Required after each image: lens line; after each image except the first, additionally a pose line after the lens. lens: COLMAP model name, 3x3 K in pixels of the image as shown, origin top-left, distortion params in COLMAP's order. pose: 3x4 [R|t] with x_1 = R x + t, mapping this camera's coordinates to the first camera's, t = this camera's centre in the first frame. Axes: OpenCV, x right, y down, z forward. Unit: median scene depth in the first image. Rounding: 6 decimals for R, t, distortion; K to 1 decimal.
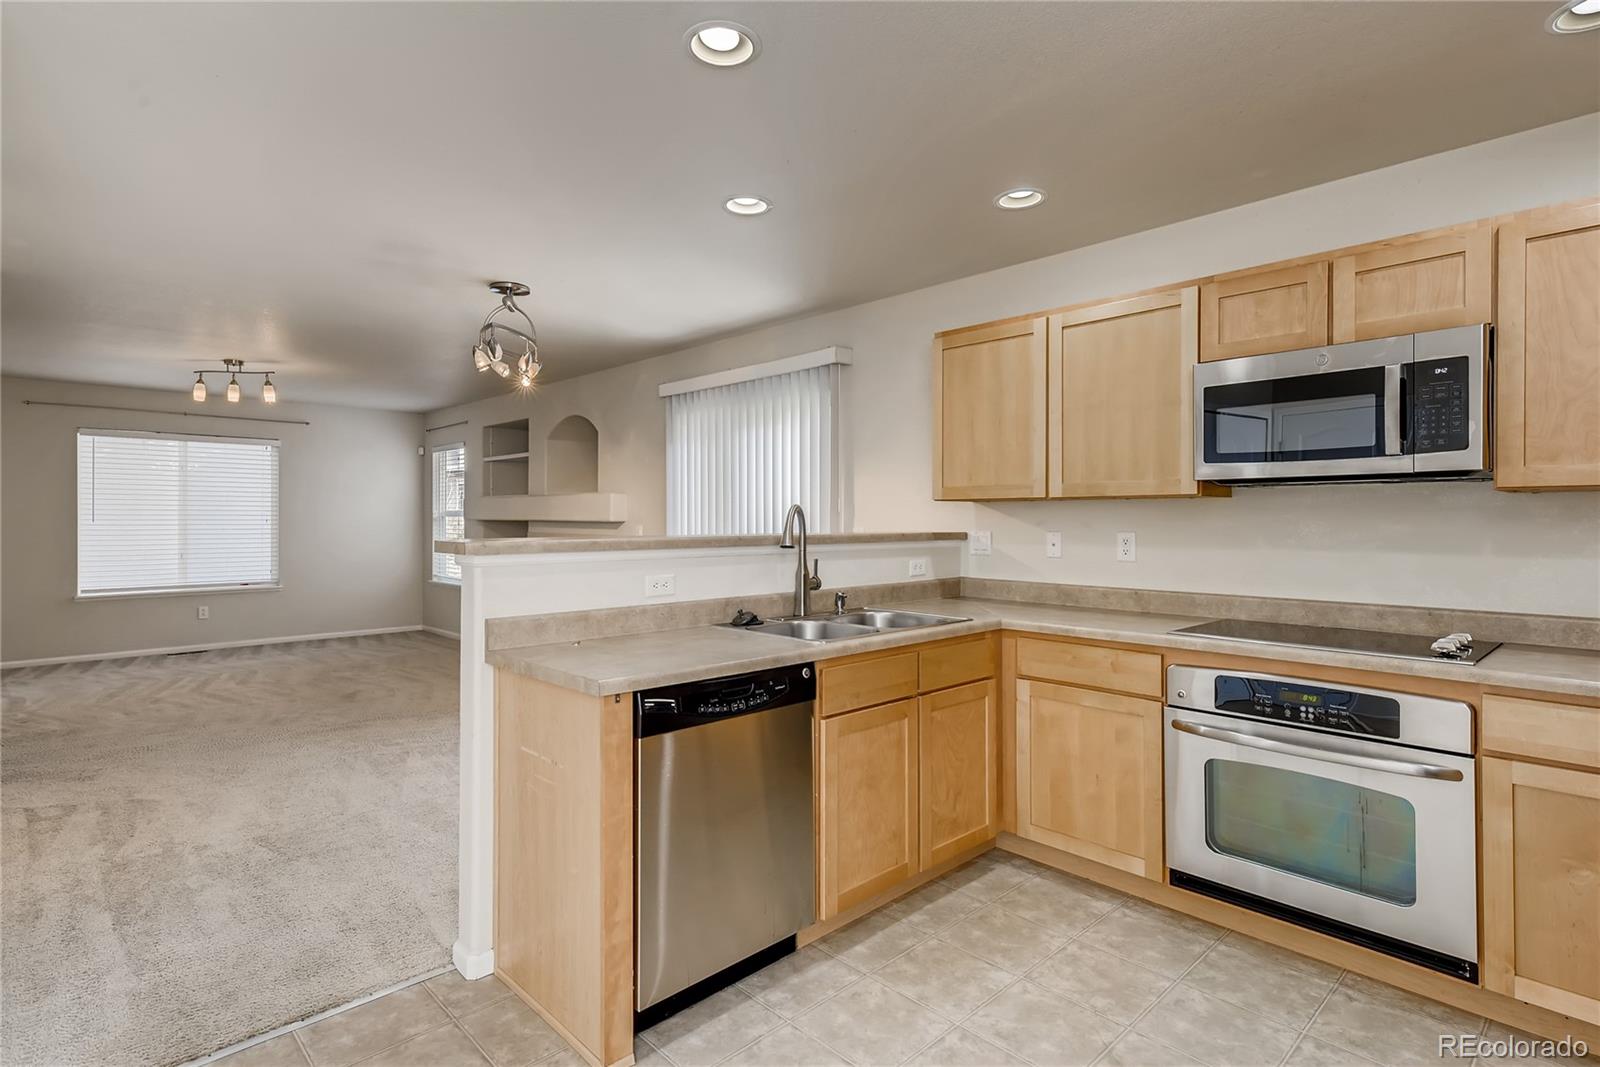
lens RADIAL K [[806.1, 0, 800.8], [0, 806.1, 526.3], [0, 0, 1]] dist [0.031353, -0.011885]
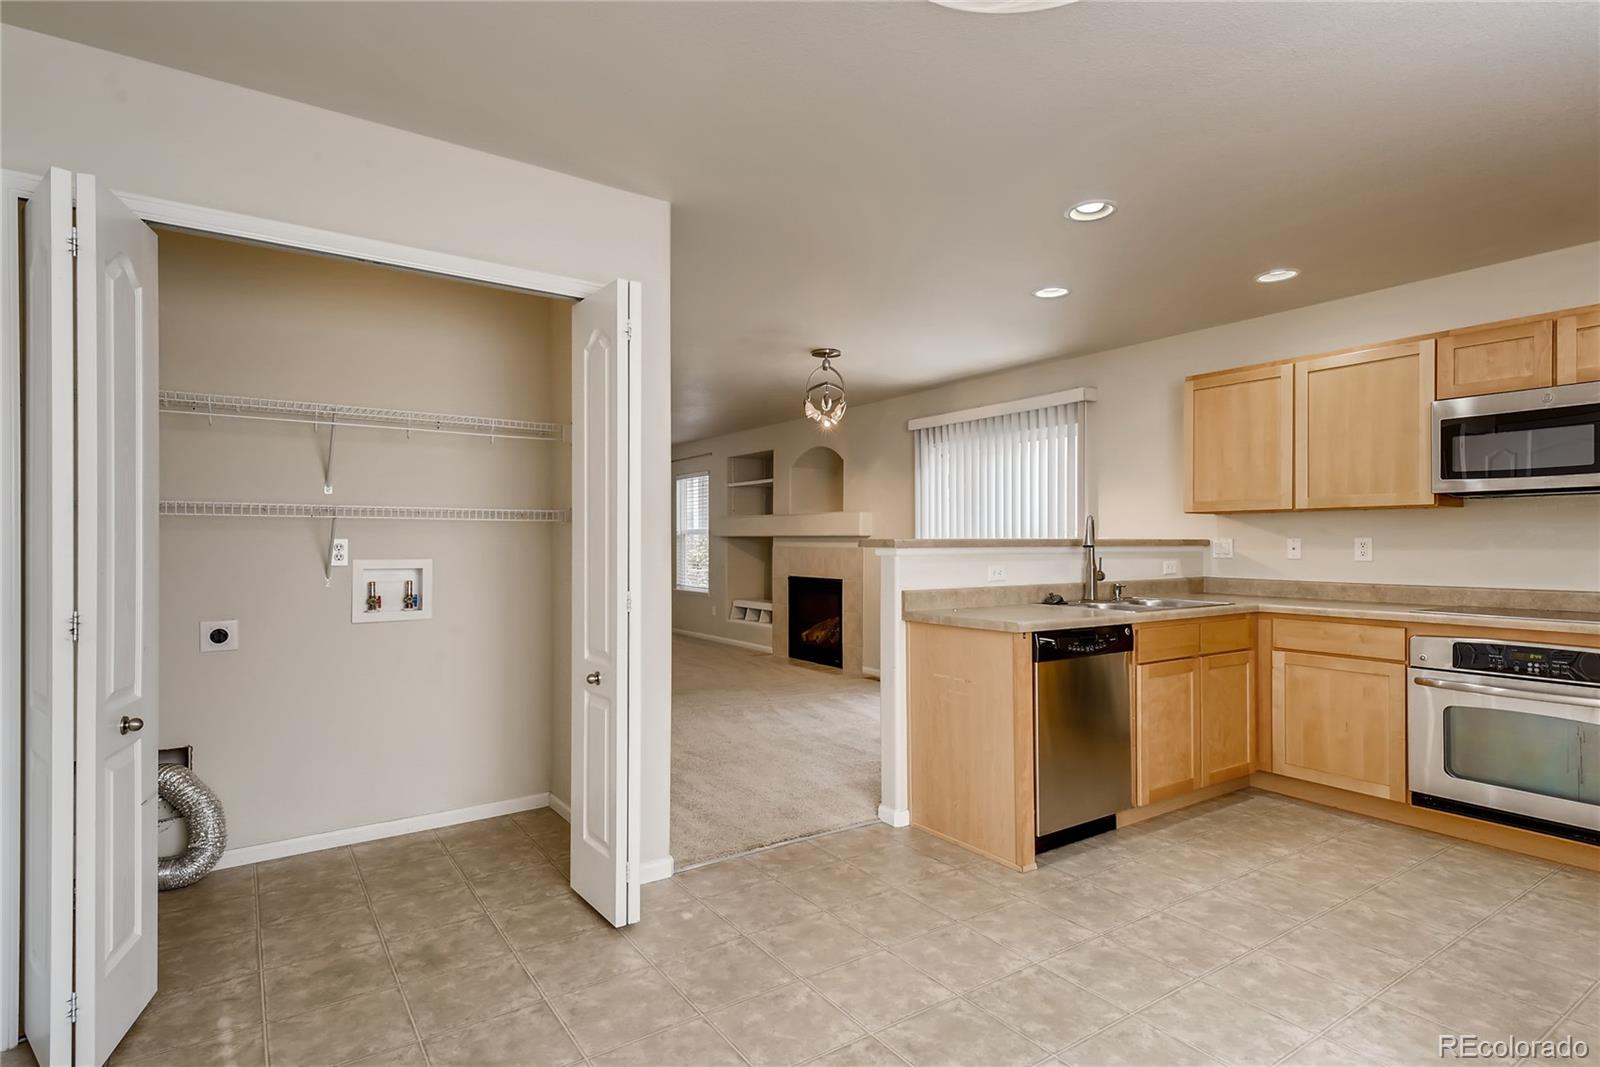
lens RADIAL K [[806.1, 0, 802.4], [0, 806.1, 549.2], [0, 0, 1]] dist [0.031353, -0.011885]
pose [[0.985433, 0.001469, -0.170055, -0.262178], [-0.001480, 0.999999, 0.000062, 0.031462], [0.170055, 0.000191, 0.985435, -0.418299]]
